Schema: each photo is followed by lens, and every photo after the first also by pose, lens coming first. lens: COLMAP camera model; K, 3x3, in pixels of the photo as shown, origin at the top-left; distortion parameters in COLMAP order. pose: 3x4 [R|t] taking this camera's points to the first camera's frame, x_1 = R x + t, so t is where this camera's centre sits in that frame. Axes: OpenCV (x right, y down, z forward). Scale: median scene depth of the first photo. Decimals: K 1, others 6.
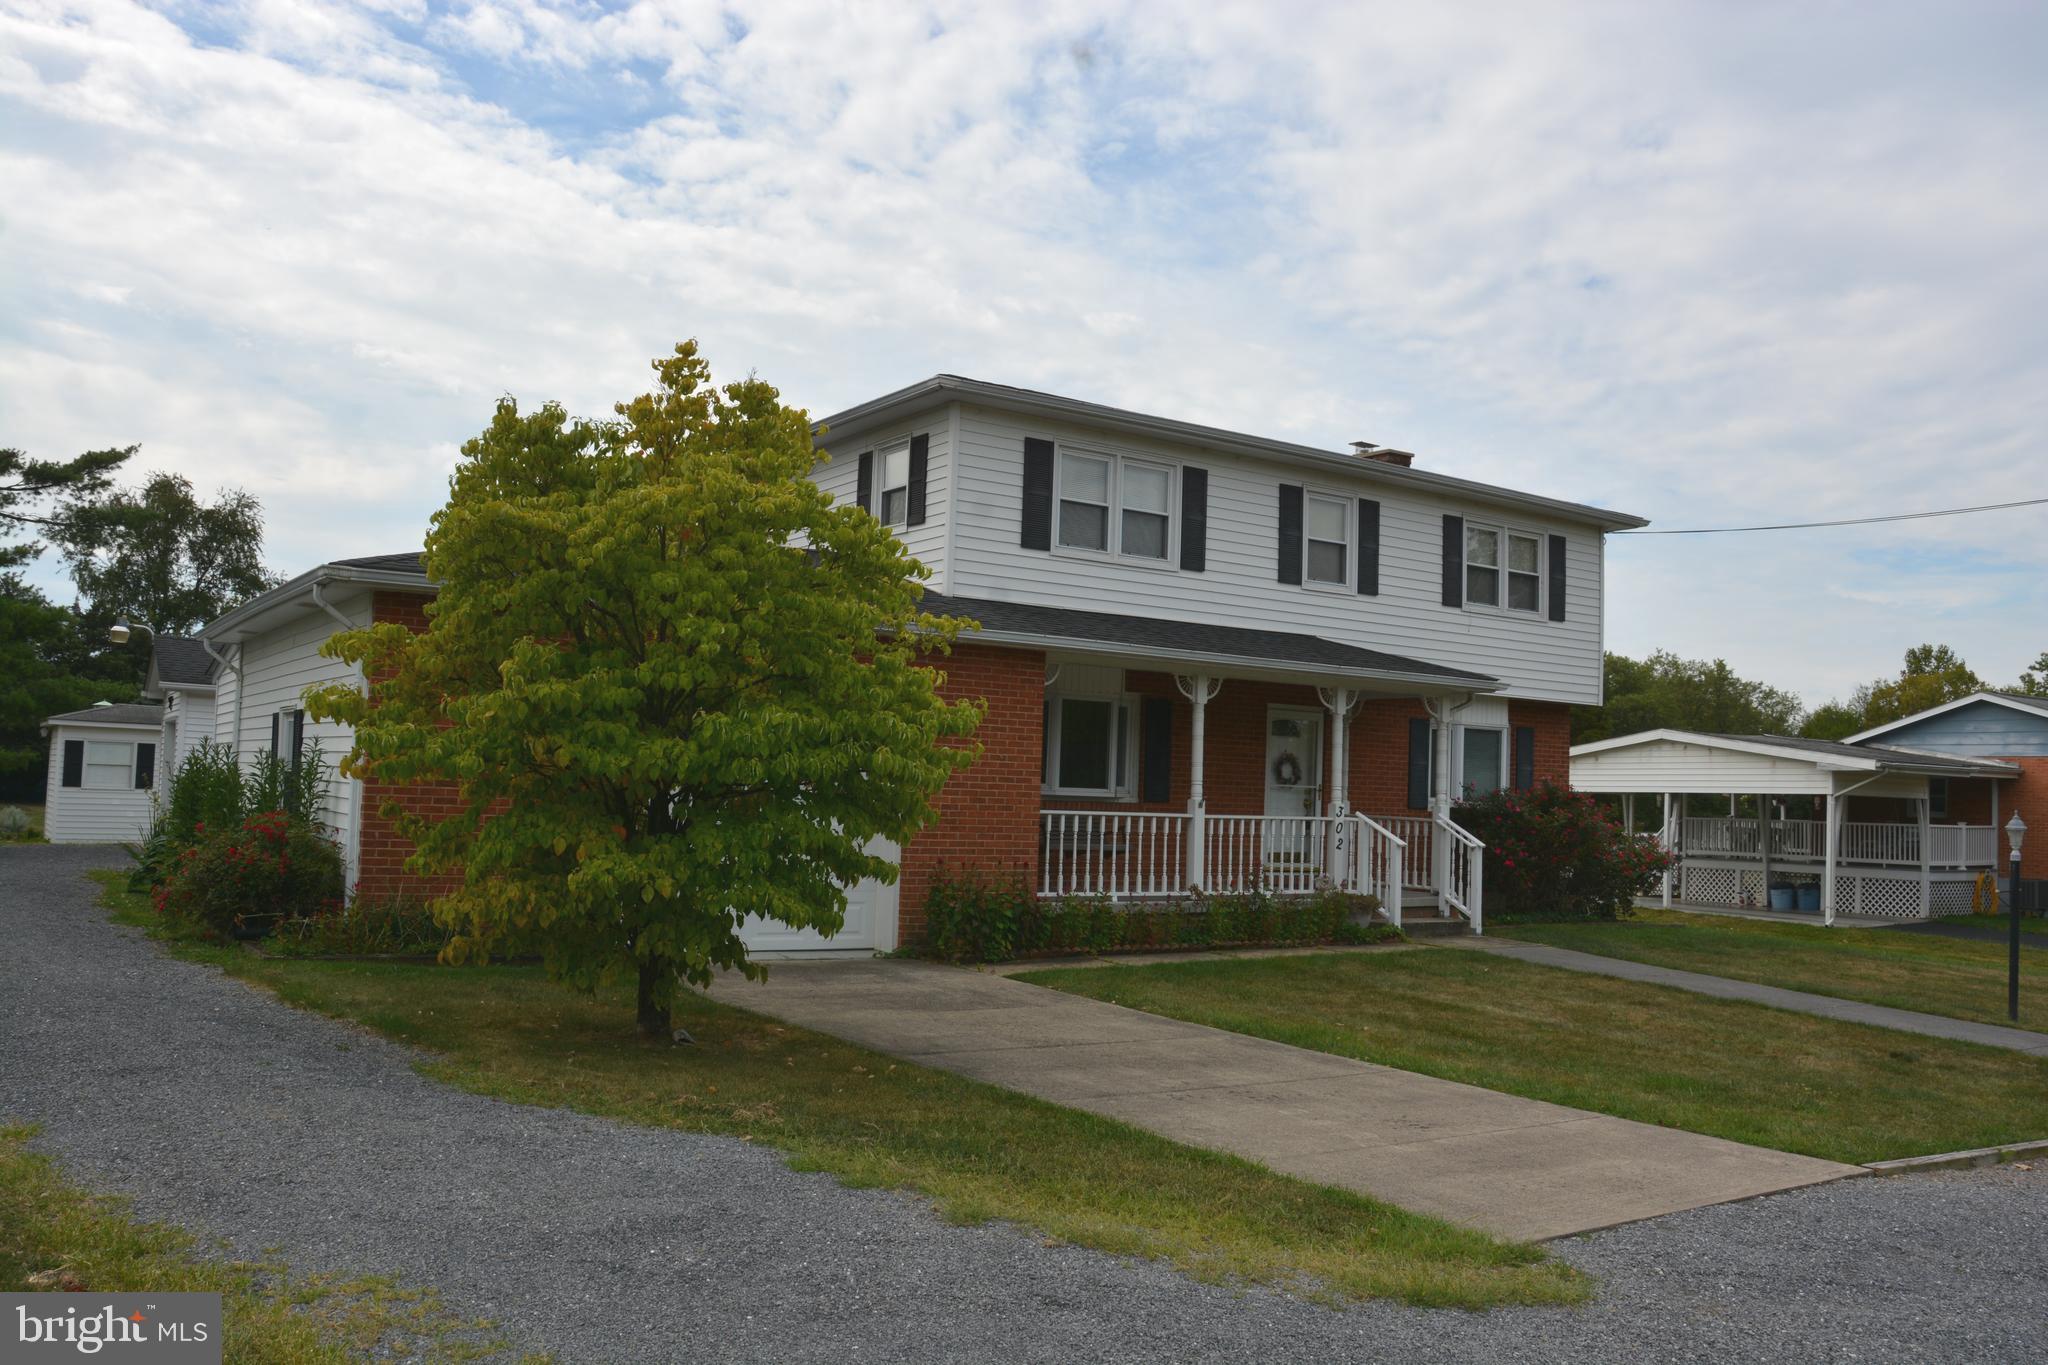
lens RADIAL K [[1692.4, 0, 1024.0], [0, 1692.4, 682.5], [0, 0, 1]] dist [-0.139387, 0.129731]
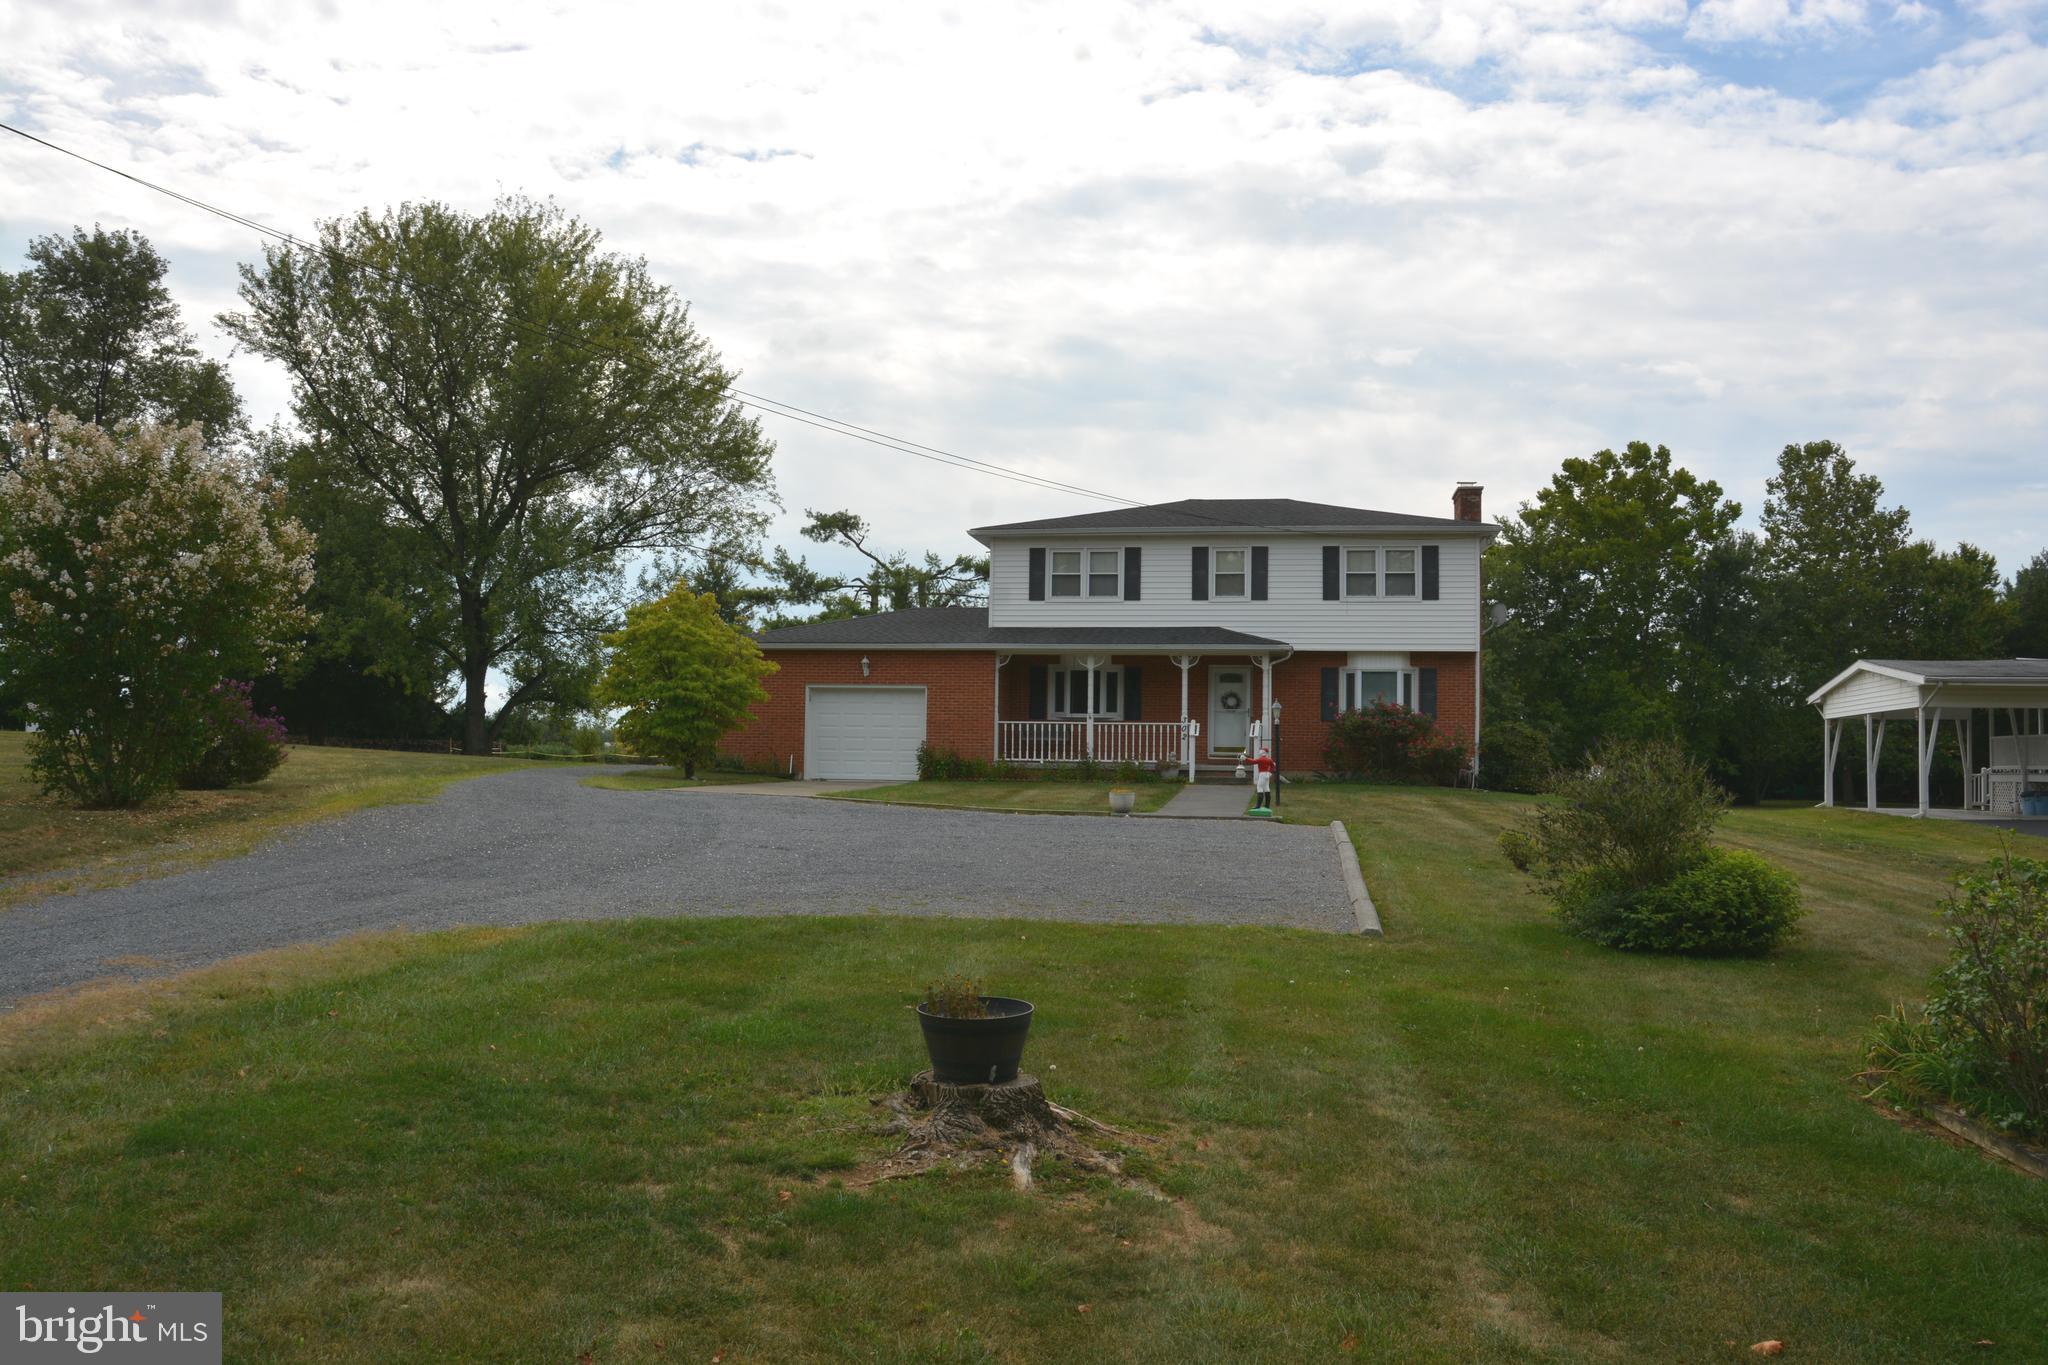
lens RADIAL K [[1692.4, 0, 1024.0], [0, 1692.4, 682.5], [0, 0, 1]] dist [-0.139387, 0.129731]
pose [[0.720488, -0.056489, -0.691163, 1.210620], [0.054868, 0.998196, -0.024387, 0.062066], [0.691293, -0.020352, 0.722288, -0.441207]]
